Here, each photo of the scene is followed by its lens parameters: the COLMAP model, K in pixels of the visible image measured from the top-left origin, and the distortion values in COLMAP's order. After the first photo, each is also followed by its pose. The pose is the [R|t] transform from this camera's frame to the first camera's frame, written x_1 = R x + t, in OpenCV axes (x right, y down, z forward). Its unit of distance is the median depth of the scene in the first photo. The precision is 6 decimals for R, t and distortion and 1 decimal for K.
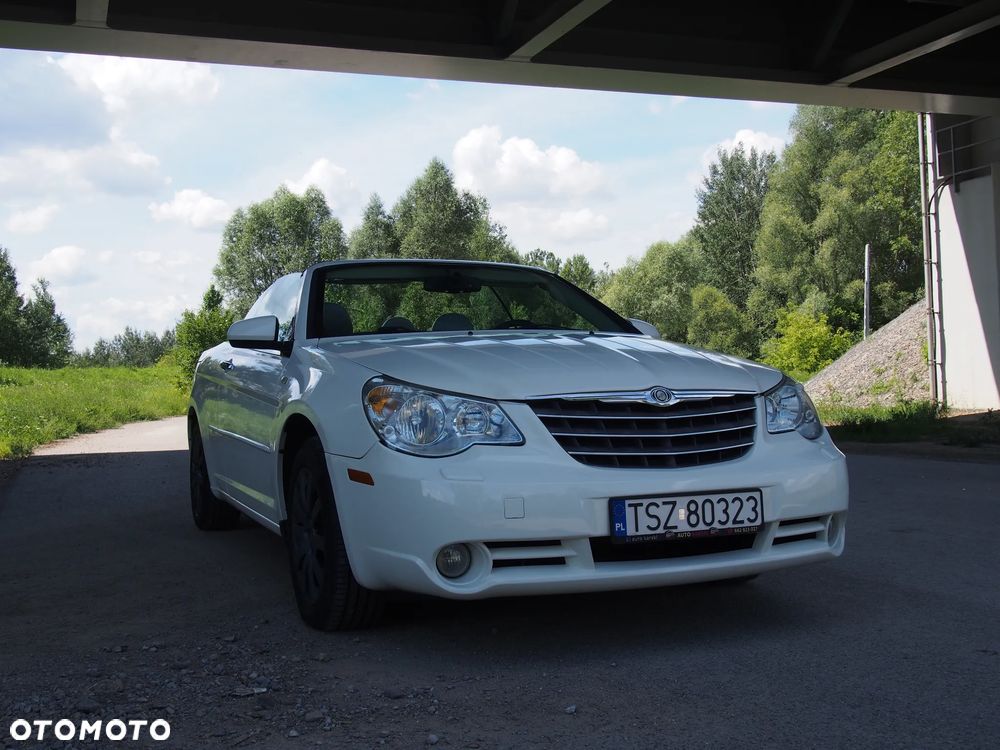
lens RADIAL K [[971.8, 0, 503.4], [0, 971.8, 379.9], [0, 0, 1]] dist [0.007427, 0.000000]
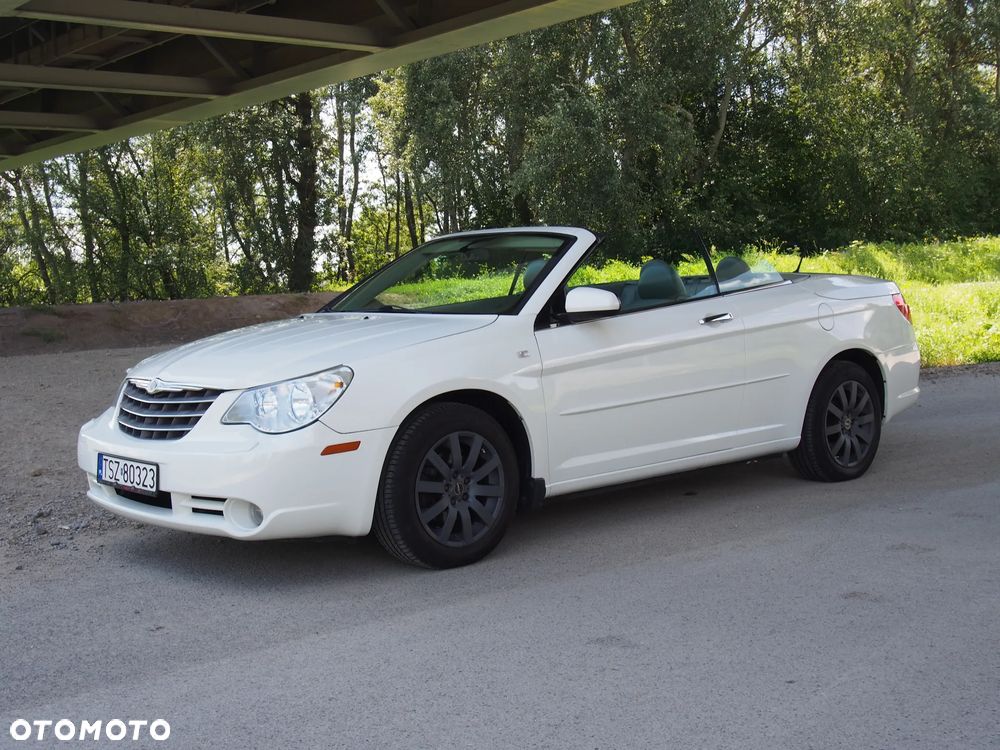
lens RADIAL K [[1198.2, 0, 501.0], [0, 1198.2, 373.2], [0, 0, 1]] dist [0.008834, 0.000000]
pose [[0.327973, 0.078676, -0.941405, 1.950095], [0.038943, 0.994553, 0.096685, -0.147907], [0.943884, -0.068371, 0.323123, 0.949526]]
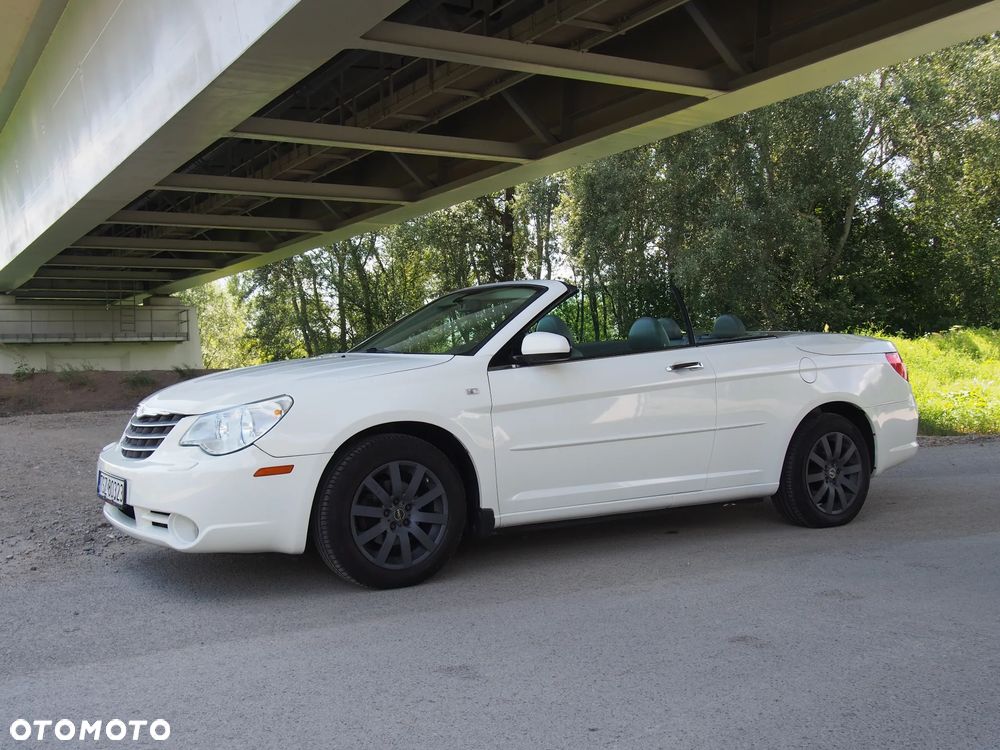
lens RADIAL K [[971.8, 0, 509.3], [0, 971.8, 377.7], [0, 0, 1]] dist [0.007427, 0.000000]
pose [[0.175338, 0.031449, -0.984006, 1.815988], [0.023747, 0.999064, 0.036162, -0.079559], [0.984222, -0.029708, 0.174427, 1.346726]]
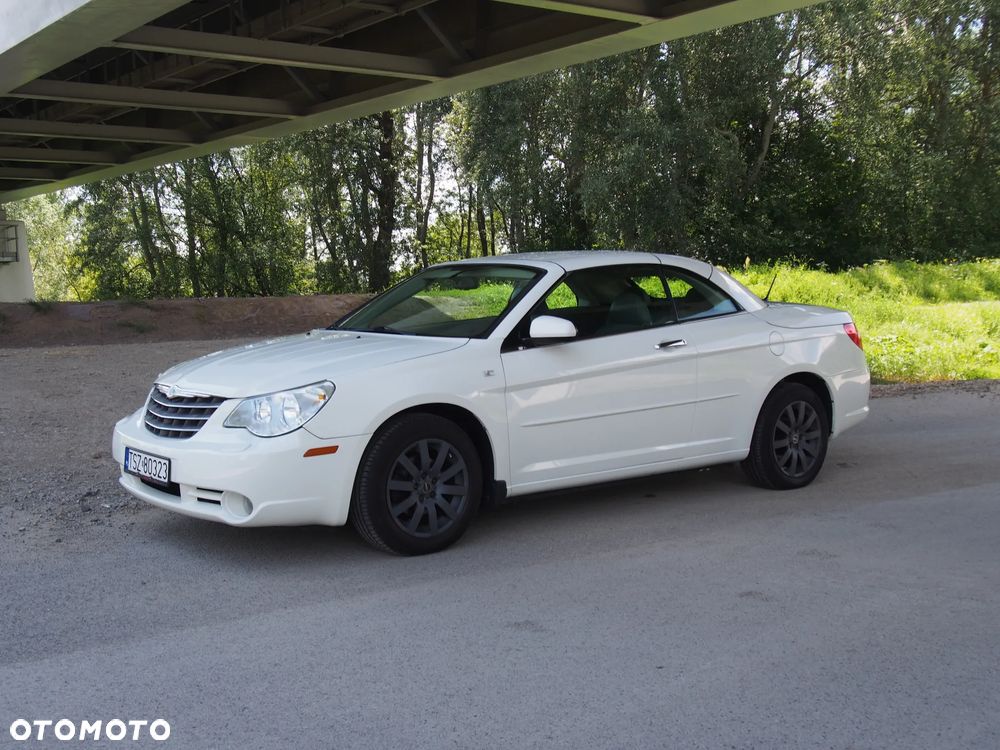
lens RADIAL K [[1094.2, 0, 503.1], [0, 1094.2, 376.3], [0, 0, 1]] dist [0.008218, 0.000000]
pose [[0.277420, 0.095140, -0.956026, 2.090739], [0.013670, 0.994593, 0.102945, -0.191067], [0.960651, -0.041628, 0.274620, 1.064038]]
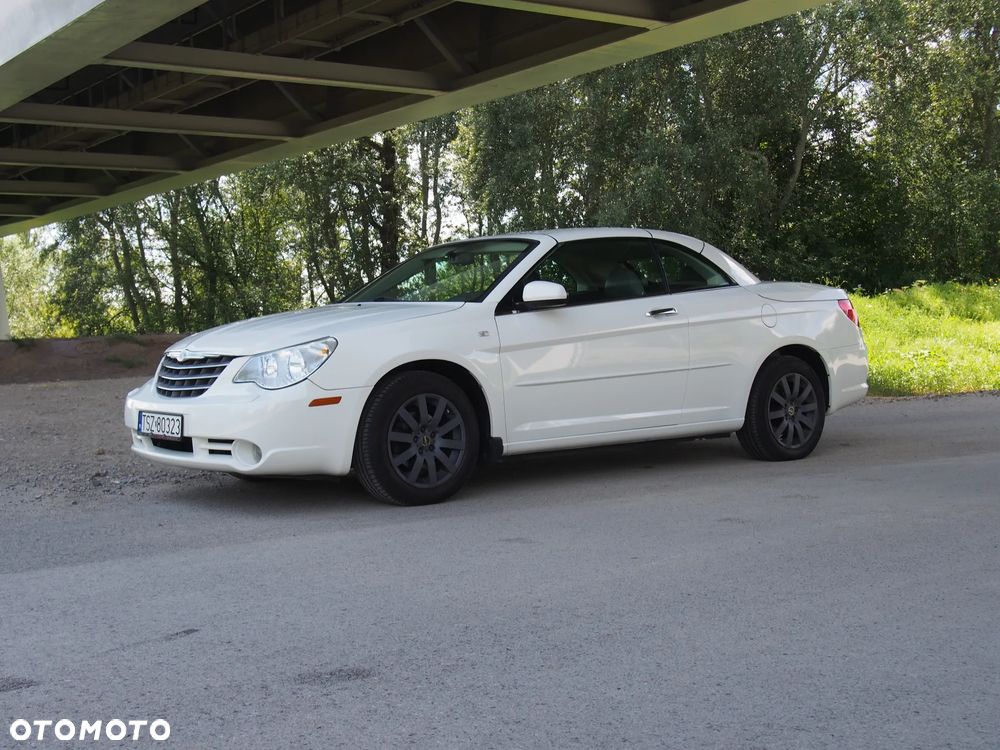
lens RADIAL K [[1198.2, 0, 505.9], [0, 1198.2, 375.4], [0, 0, 1]] dist [0.008834, 0.000000]
pose [[0.268343, 0.049662, -0.962042, 2.377854], [0.032351, 0.997642, 0.060524, -0.057414], [0.962780, -0.047364, 0.266104, 1.017412]]
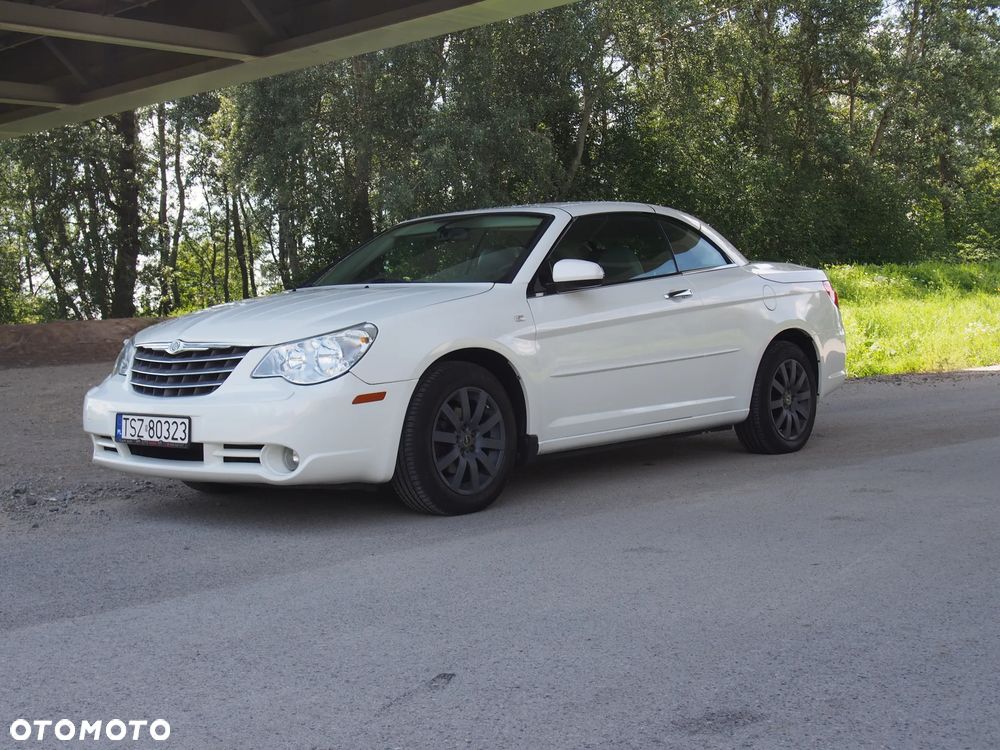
lens RADIAL K [[1281.6, 0, 490.0], [0, 1281.6, 370.6], [0, 0, 1]] dist [0.018434, 0.000000]
pose [[0.433841, 0.044853, -0.899872, 2.112598], [0.036412, 0.997071, 0.067252, -0.059559], [0.900253, -0.061943, 0.430937, 0.625513]]
